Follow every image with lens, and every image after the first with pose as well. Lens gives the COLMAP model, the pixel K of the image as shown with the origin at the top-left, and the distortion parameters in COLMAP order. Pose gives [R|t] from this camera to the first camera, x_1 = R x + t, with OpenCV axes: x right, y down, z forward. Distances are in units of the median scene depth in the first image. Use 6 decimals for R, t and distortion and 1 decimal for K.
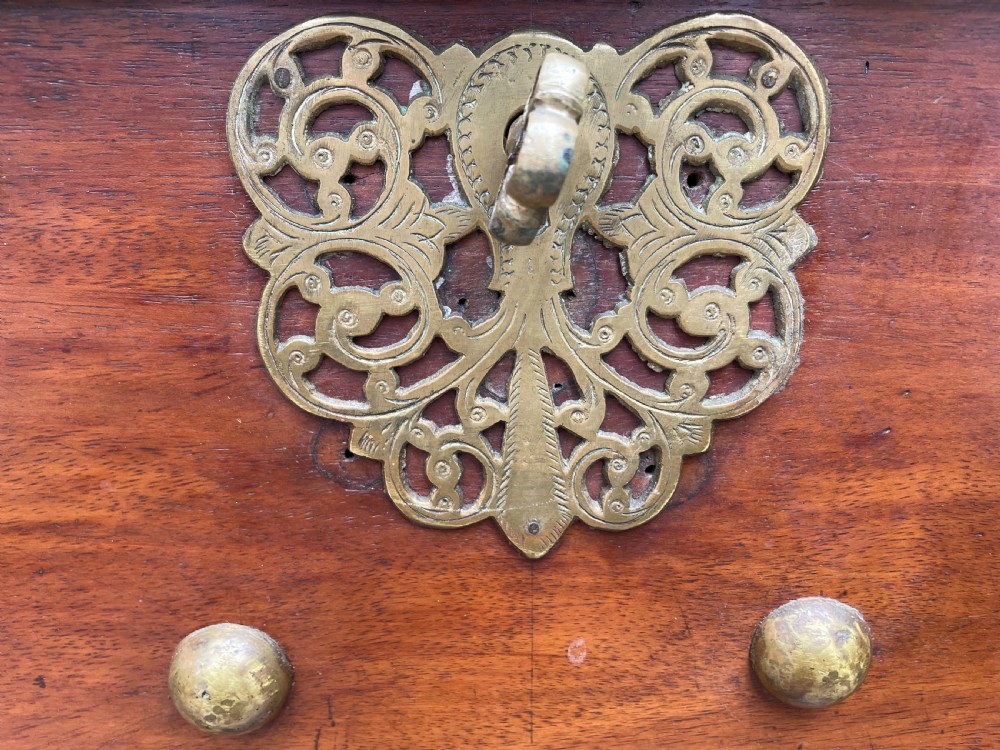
lens RADIAL K [[792.1, 0, 510.2], [0, 792.1, 373.3], [0, 0, 1]] dist [0.070171, -0.126431]
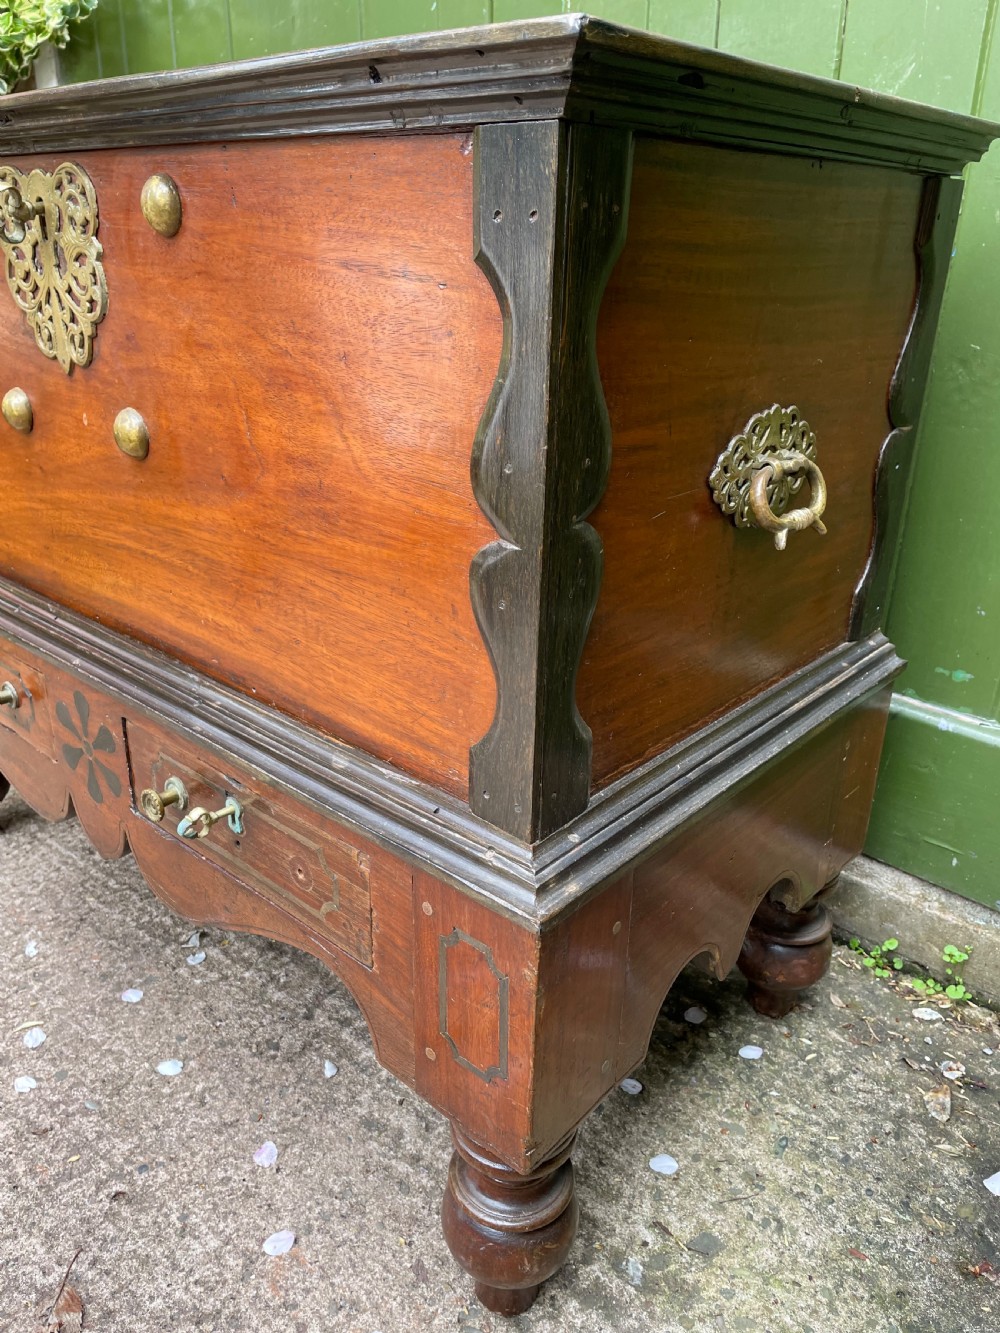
lens RADIAL K [[1017.9, 0, 483.7], [0, 1017.9, 664.6], [0, 0, 1]] dist [0.093293, -0.125782]
pose [[0.723651, 0.285926, -0.628153, 3.685545], [-0.193288, 0.957687, 0.213251, 0.165474], [0.662547, -0.032904, 0.748297, -0.727463]]
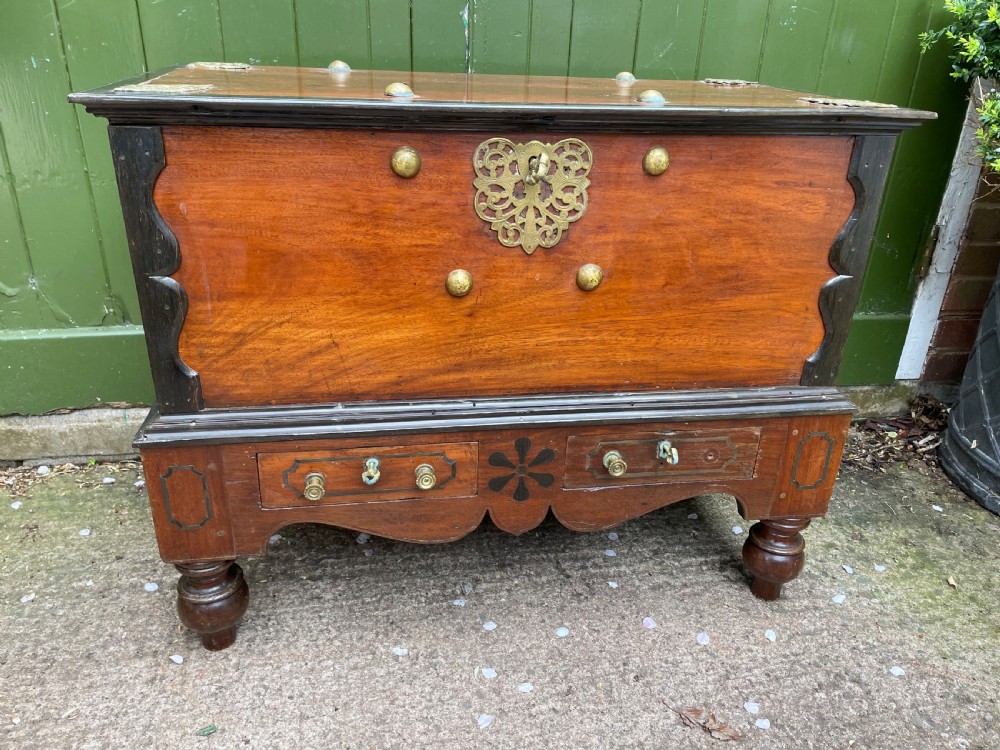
lens RADIAL K [[760.5, 0, 503.6], [0, 760.5, 363.6], [0, 0, 1]] dist [0.098735, -0.130640]
pose [[0.989662, -0.017686, 0.142321, -0.785580], [-0.006398, 0.985935, 0.167008, 0.133700], [-0.143273, -0.166192, 0.975629, -3.497078]]
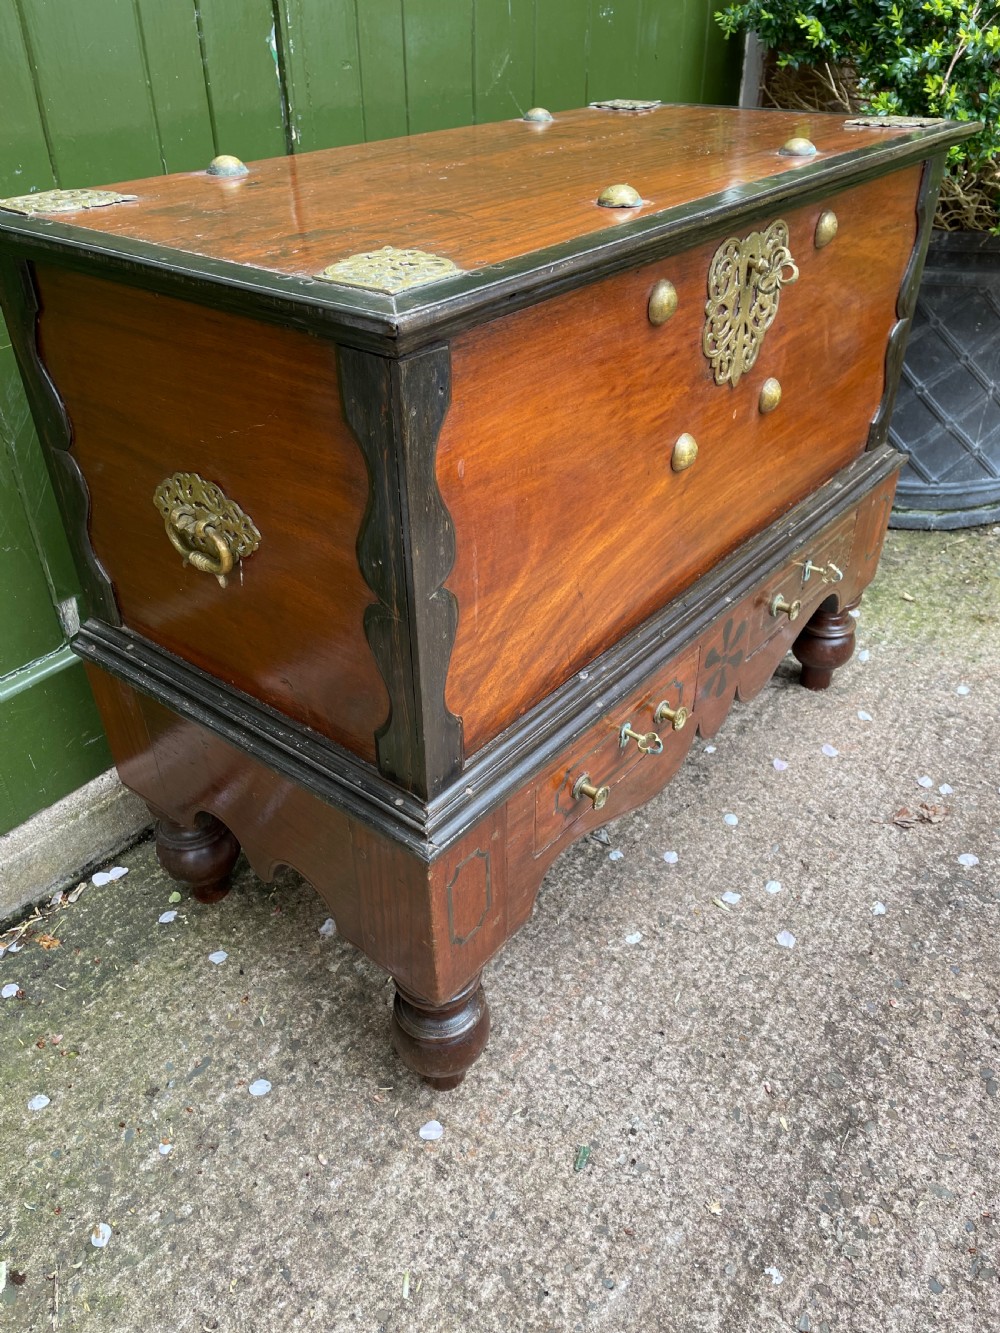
lens RADIAL K [[1013.7, 0, 501.0], [0, 1013.7, 670.1], [0, 0, 1]] dist [0.098735, -0.130640]
pose [[0.645884, -0.433754, 0.628245, -4.161674], [0.204358, 0.891117, 0.405152, -0.714757], [-0.735576, -0.133294, 0.664199, -1.435047]]
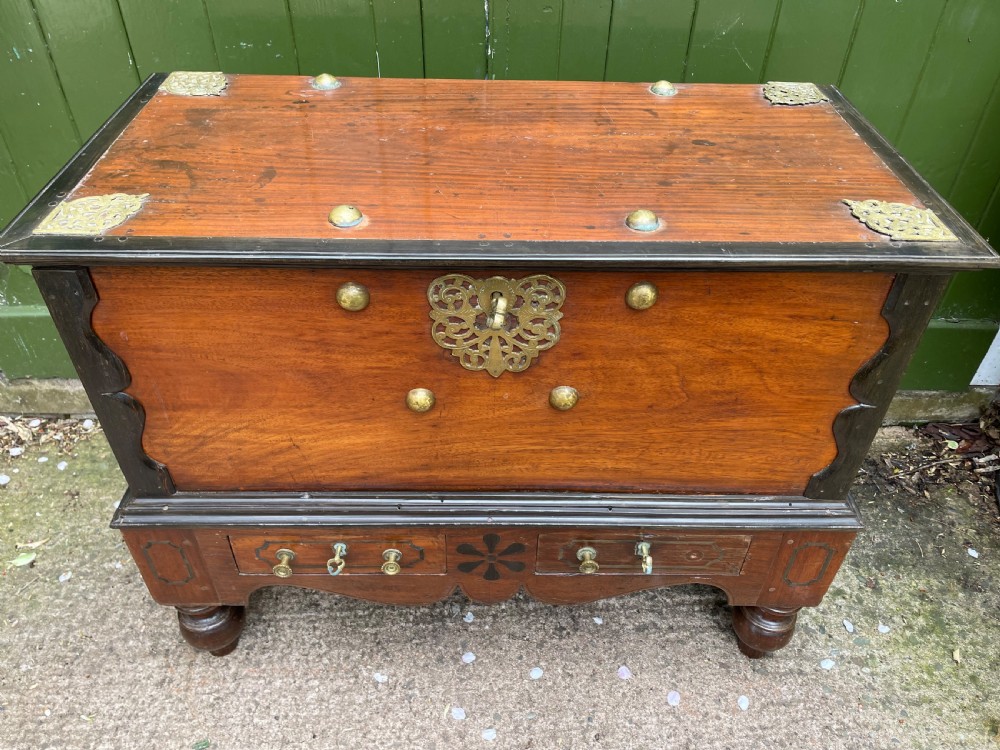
lens RADIAL K [[764.0, 0, 493.4], [0, 764.0, 374.2], [0, 0, 1]] dist [0.093533, -0.125568]
pose [[0.999606, 0.028041, 0.000786, 0.016541], [-0.025673, 0.903209, 0.428433, -1.567781], [0.011304, -0.428284, 0.903573, -2.727607]]
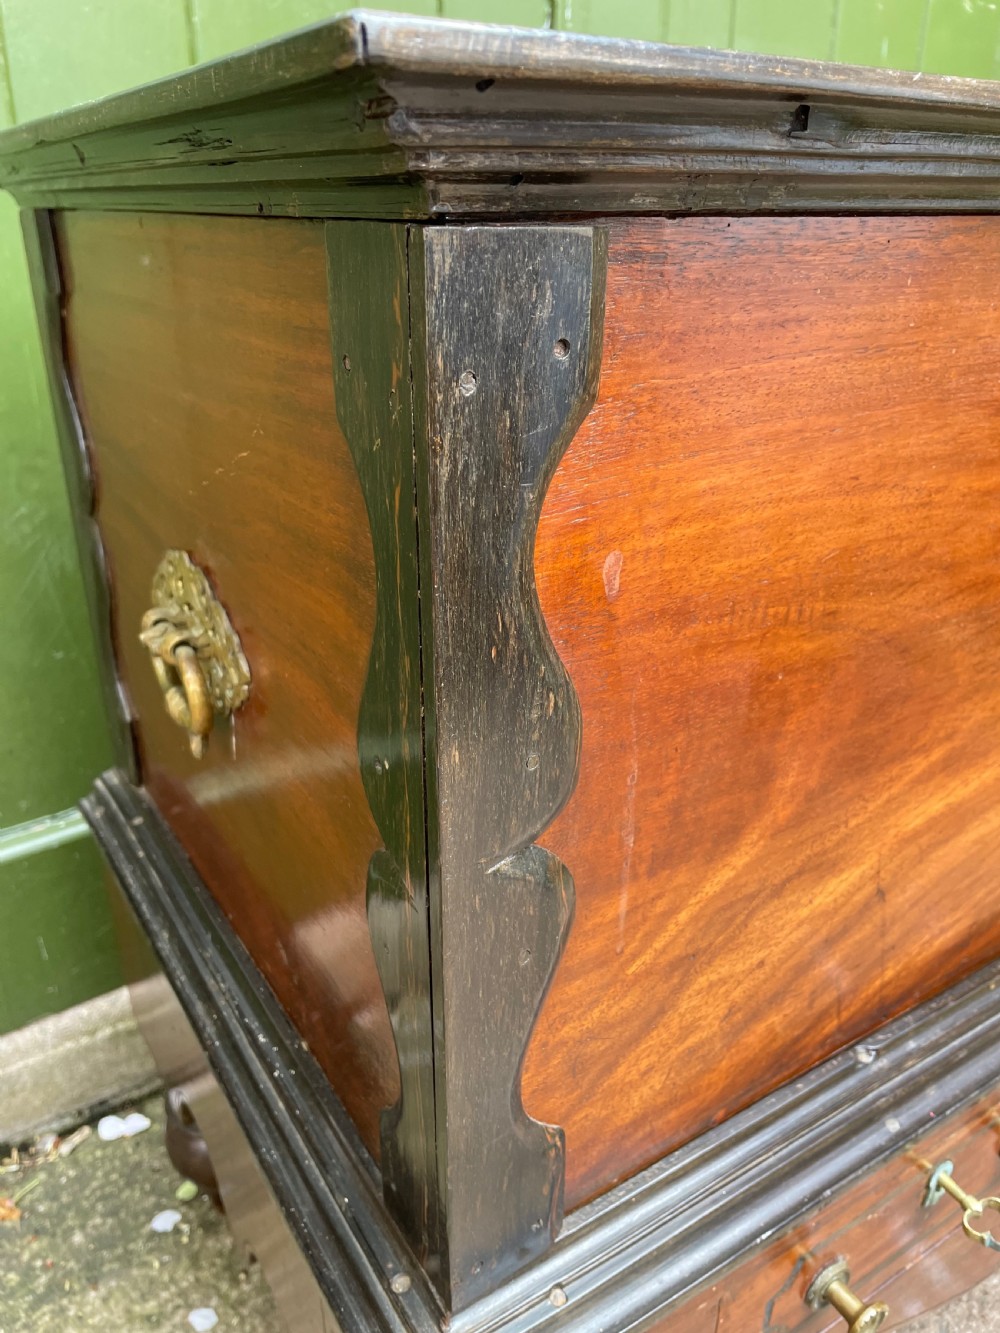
lens RADIAL K [[1028.8, 0, 490.5], [0, 1028.8, 668.3], [0, 0, 1]] dist [0.085735, -0.133734]
pose [[0.857963, -0.206840, 0.470231, -2.696544], [0.128443, 0.972658, 0.193489, -0.149799], [-0.497395, -0.105609, 0.861072, -0.172497]]
